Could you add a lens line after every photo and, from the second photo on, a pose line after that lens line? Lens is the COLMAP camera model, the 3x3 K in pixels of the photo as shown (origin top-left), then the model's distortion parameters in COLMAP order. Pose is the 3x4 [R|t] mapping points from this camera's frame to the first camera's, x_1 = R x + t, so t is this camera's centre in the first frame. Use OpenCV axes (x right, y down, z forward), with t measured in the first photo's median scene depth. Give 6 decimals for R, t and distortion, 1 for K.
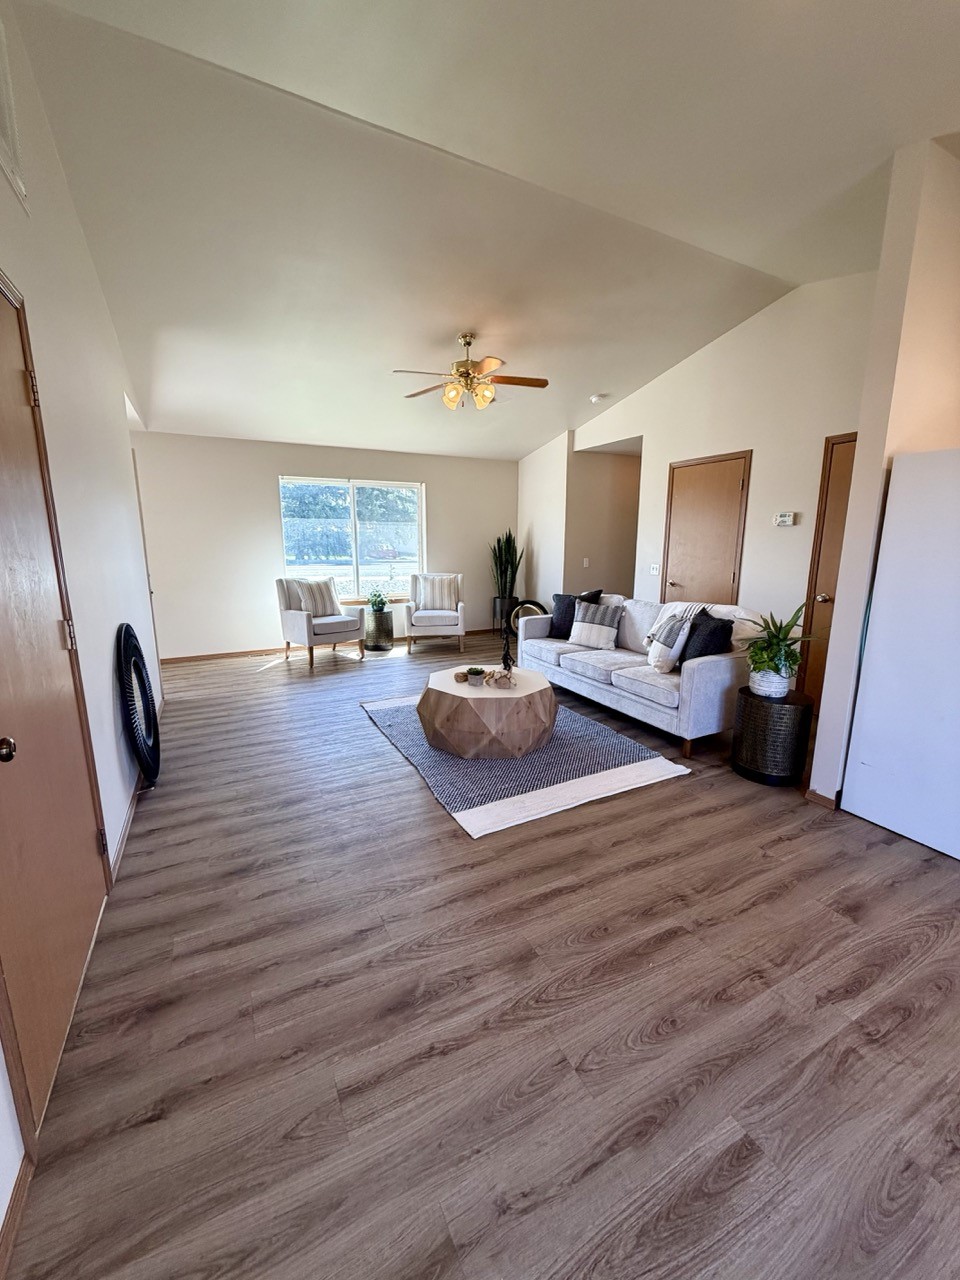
lens RADIAL K [[509.8, 0, 478.3], [0, 509.8, 636.1], [0, 0, 1]] dist [-0.000524, 0.000053]
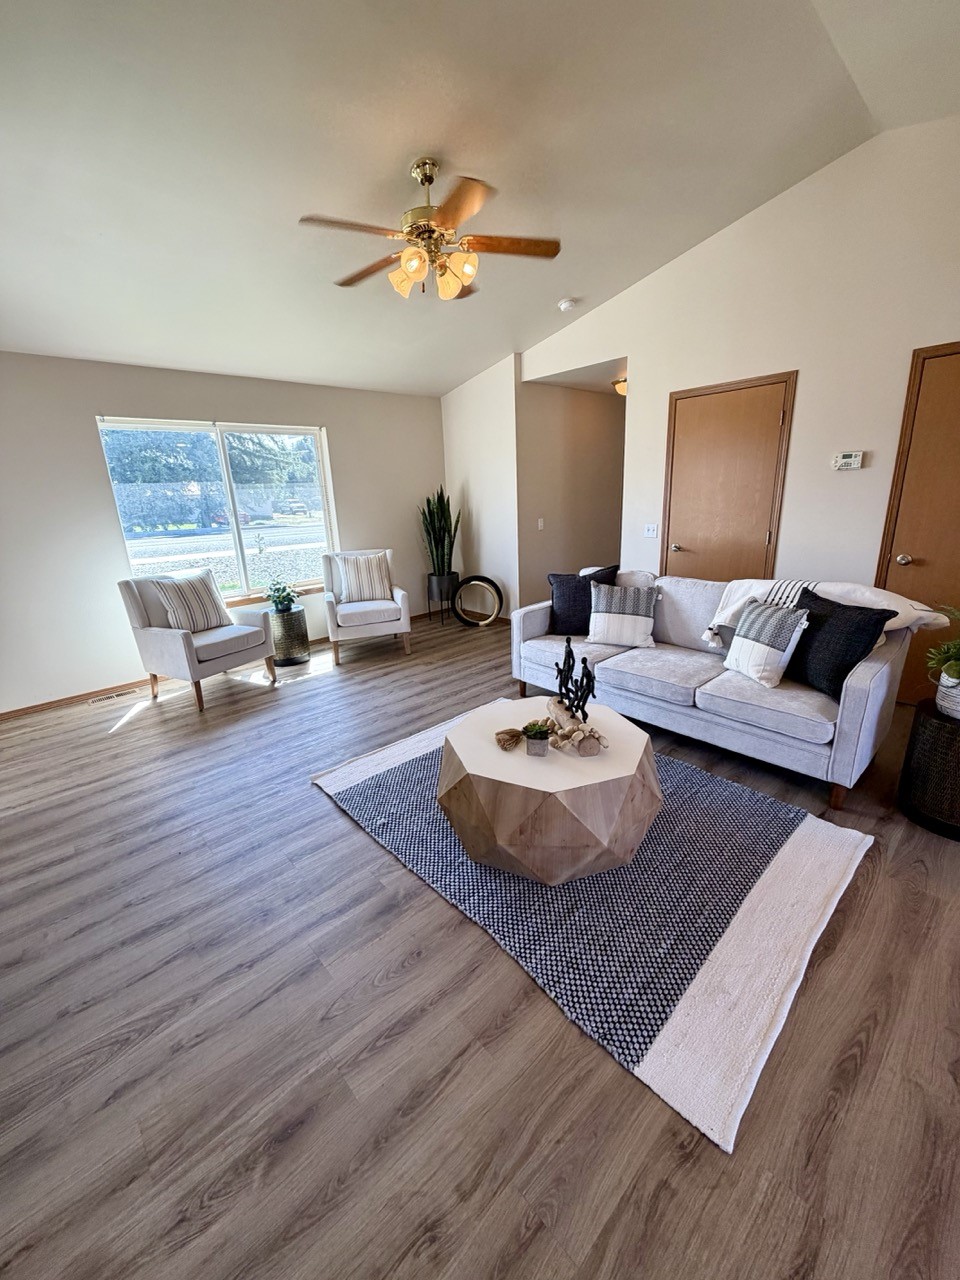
lens RADIAL K [[509.8, 0, 478.3], [0, 509.8, 636.1], [0, 0, 1]] dist [-0.000524, 0.000053]
pose [[0.963369, -0.113771, 0.242850, -0.148681], [0.092299, 0.990890, 0.098073, -0.078471], [-0.251796, -0.072066, 0.965093, 0.314095]]
